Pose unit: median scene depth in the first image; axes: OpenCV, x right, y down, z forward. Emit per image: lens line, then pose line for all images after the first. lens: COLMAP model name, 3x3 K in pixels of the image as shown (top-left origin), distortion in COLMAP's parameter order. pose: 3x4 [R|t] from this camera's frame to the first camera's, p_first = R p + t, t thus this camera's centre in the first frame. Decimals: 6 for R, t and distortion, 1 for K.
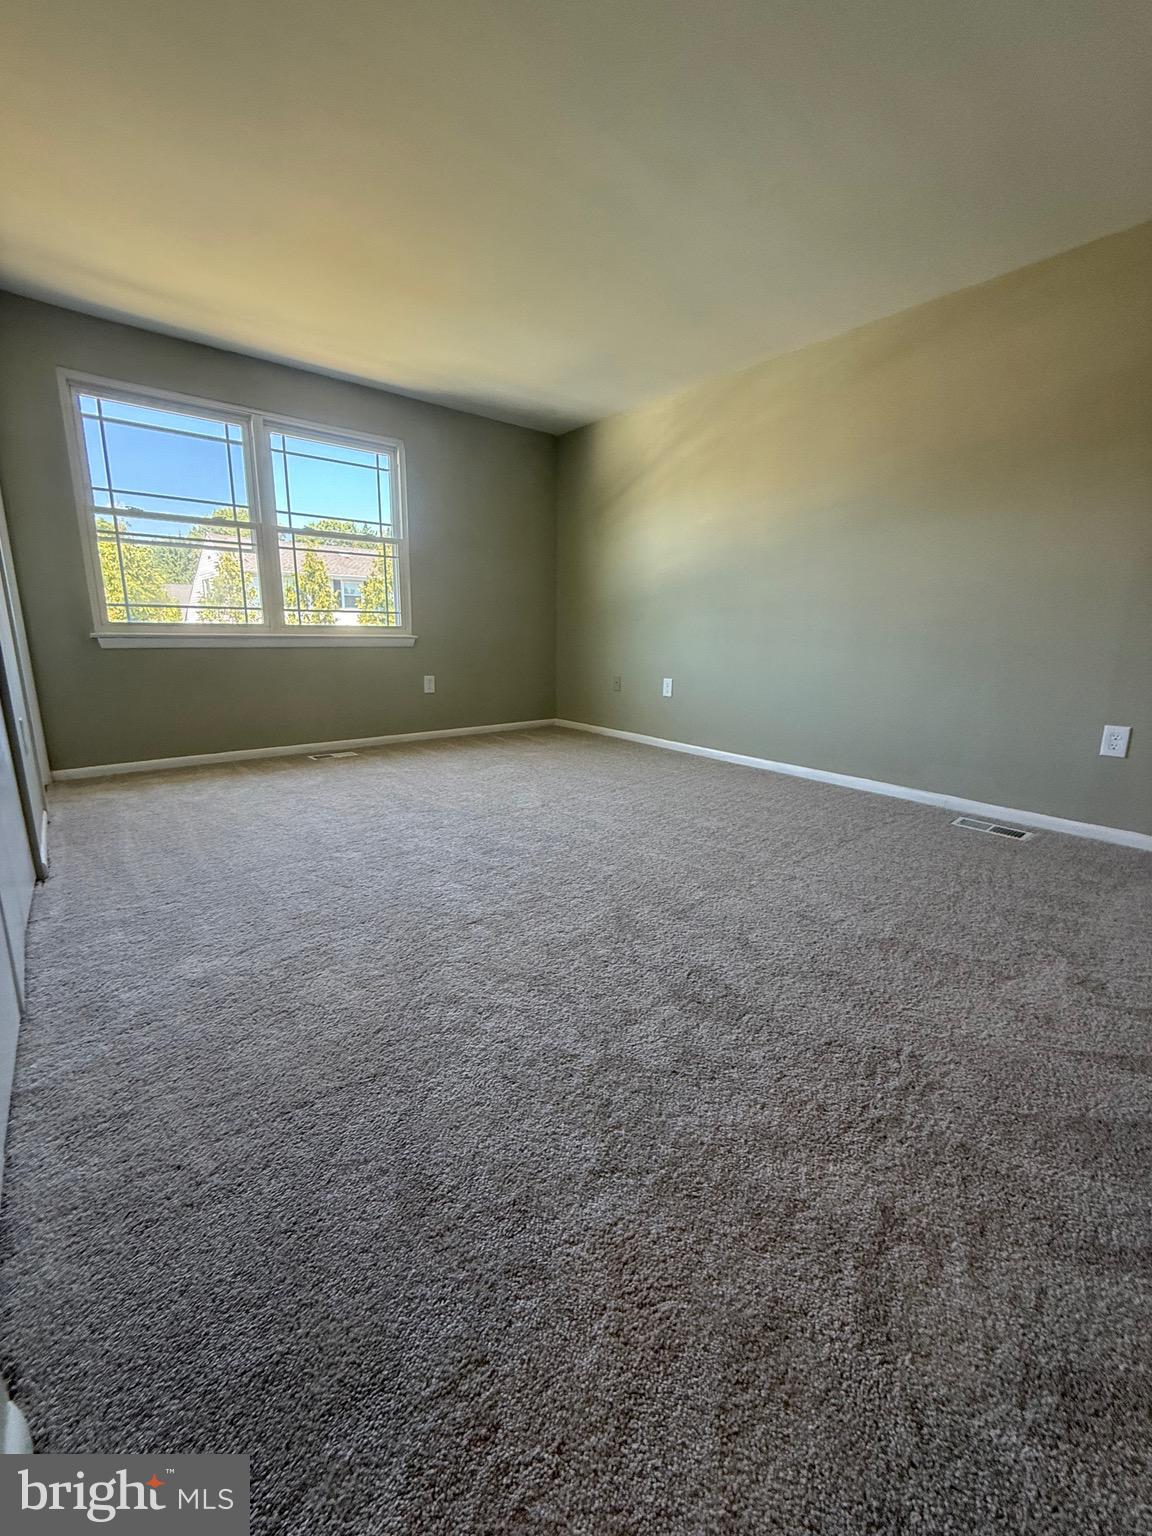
lens RADIAL K [[614.0, 0, 577.2], [0, 614.0, 762.6], [0, 0, 1]] dist [-0.000202, 0.000108]
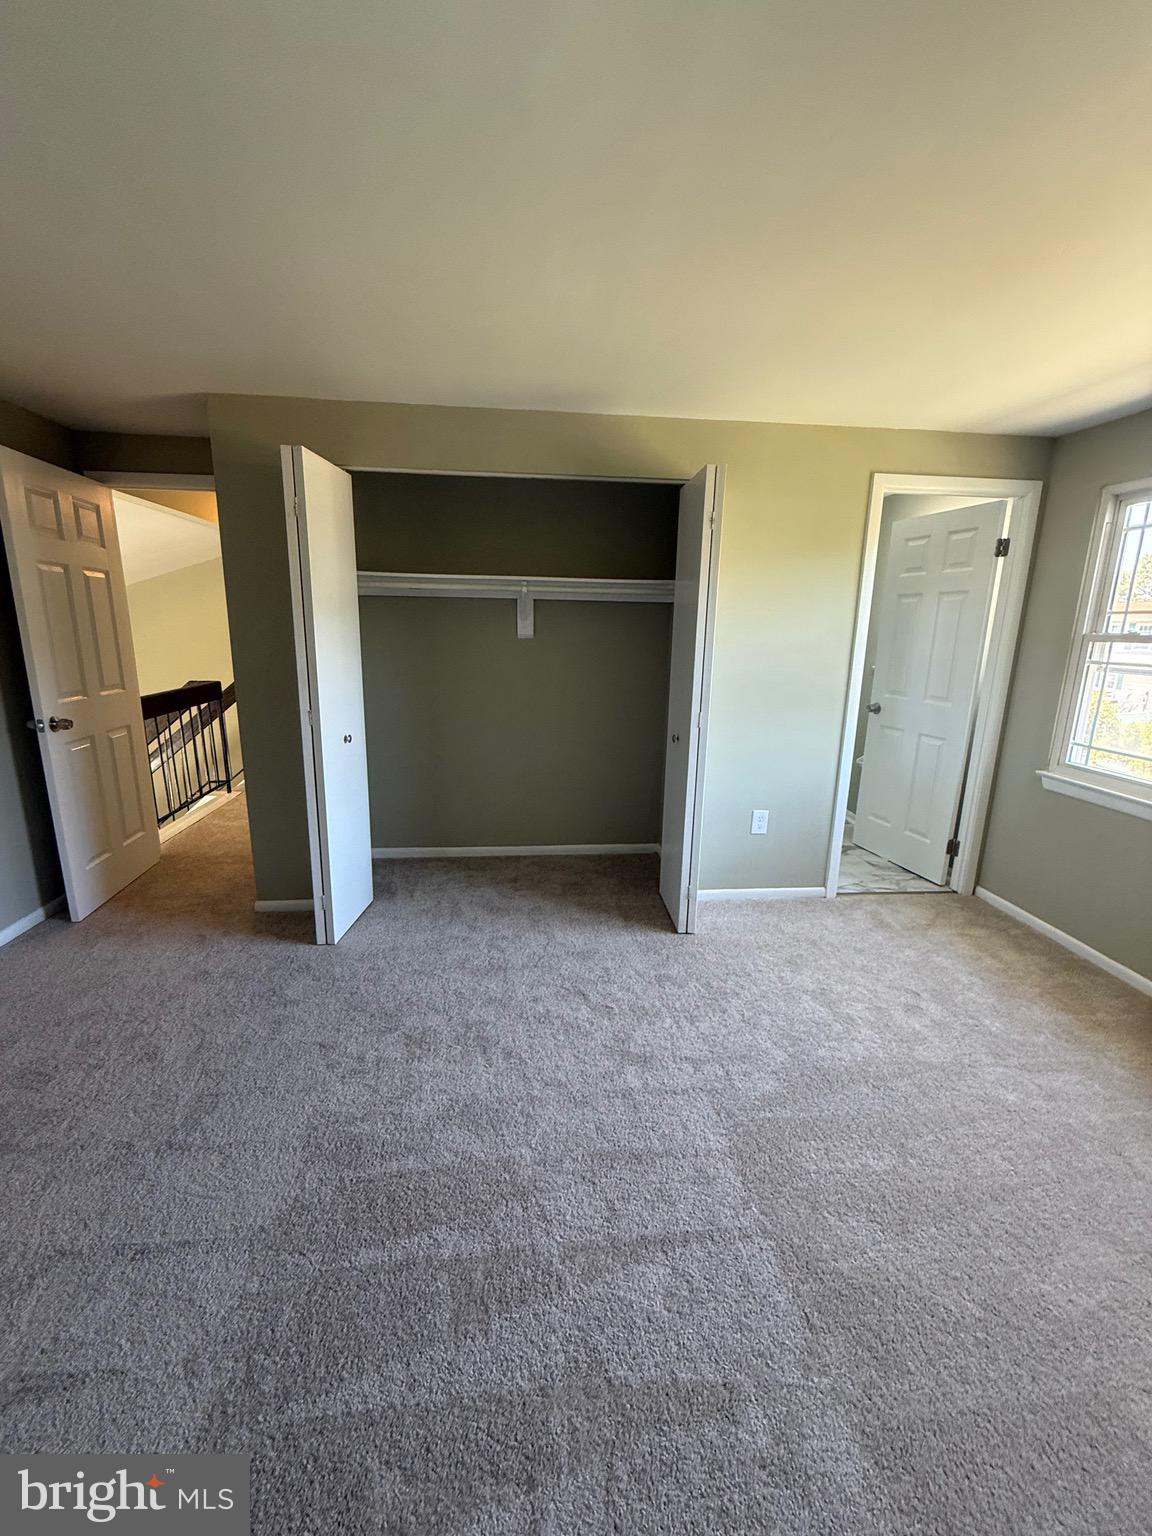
lens RADIAL K [[614.0, 0, 577.2], [0, 614.0, 762.6], [0, 0, 1]] dist [-0.000202, 0.000108]
pose [[-0.559023, 0.159780, -0.813612, 0.305942], [-0.197581, 0.927320, 0.317866, -0.337054], [0.805267, 0.338448, -0.486824, 0.791886]]
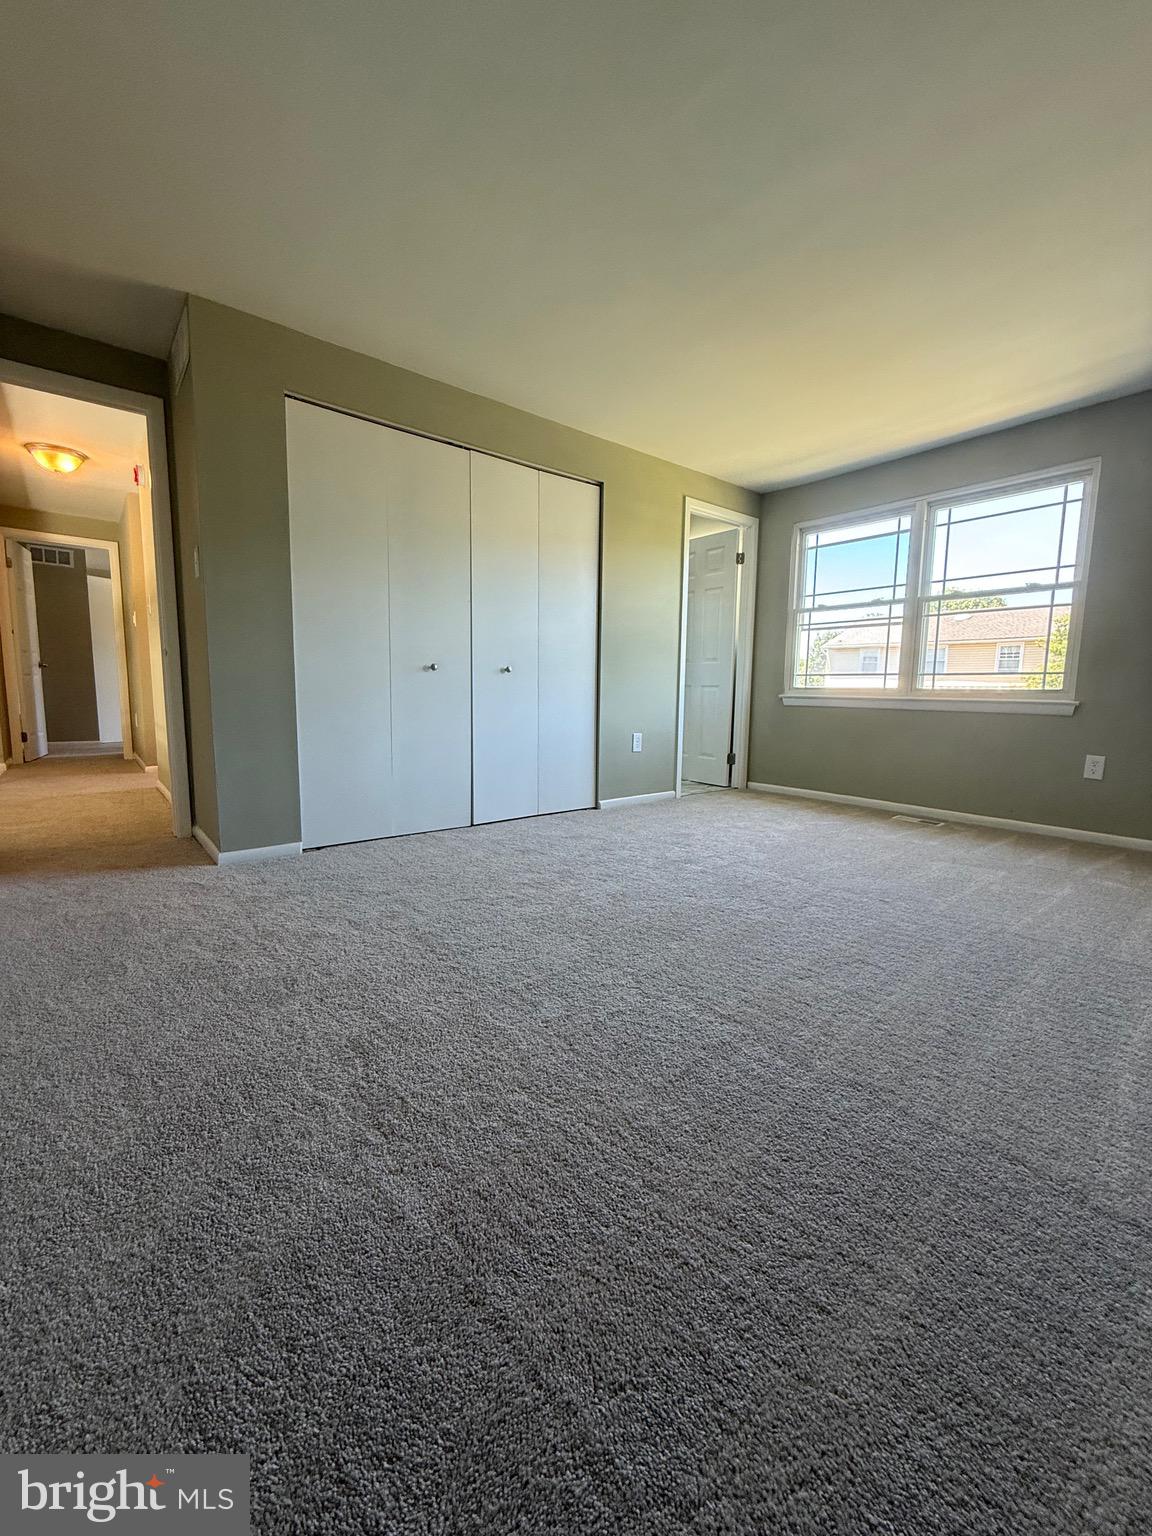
lens RADIAL K [[614.0, 0, 577.2], [0, 614.0, 762.6], [0, 0, 1]] dist [-0.000202, 0.000108]
pose [[-0.010719, 0.110262, -0.993845, 0.619975], [-0.222858, 0.968640, 0.109870, -0.095203], [0.974792, 0.222664, 0.014190, 0.484045]]
